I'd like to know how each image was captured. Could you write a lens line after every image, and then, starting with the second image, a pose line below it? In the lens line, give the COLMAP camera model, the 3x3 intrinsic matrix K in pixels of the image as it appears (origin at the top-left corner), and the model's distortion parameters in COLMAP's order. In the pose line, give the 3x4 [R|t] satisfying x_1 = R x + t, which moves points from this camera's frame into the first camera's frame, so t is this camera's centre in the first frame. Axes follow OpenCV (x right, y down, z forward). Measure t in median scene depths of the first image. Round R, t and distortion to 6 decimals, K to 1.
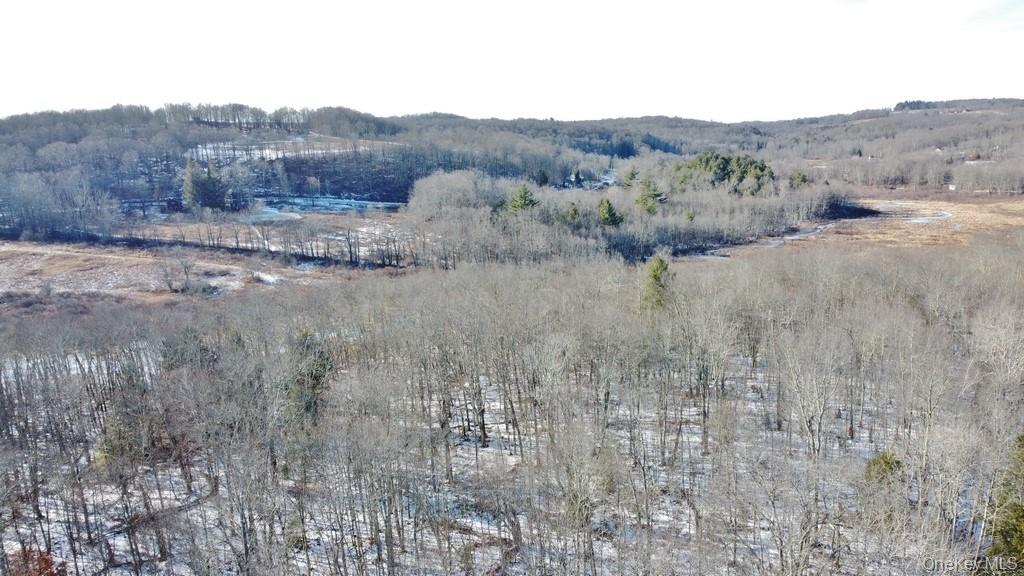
lens RADIAL K [[780.0, 0, 512.0], [0, 780.0, 288.0], [0, 0, 1]] dist [0.003016, 0.001804]
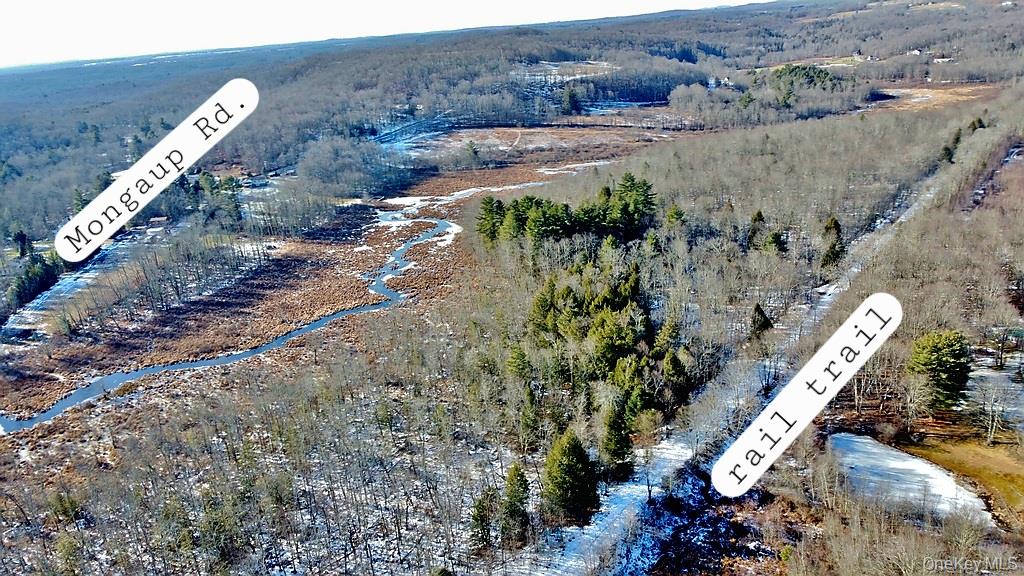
lens RADIAL K [[780.0, 0, 512.0], [0, 780.0, 288.0], [0, 0, 1]] dist [0.003016, 0.001804]
pose [[0.997737, -0.052706, 0.041758, -0.484546], [0.046803, 0.990204, 0.131549, 0.061833], [-0.048282, -0.129296, 0.990430, -0.777132]]
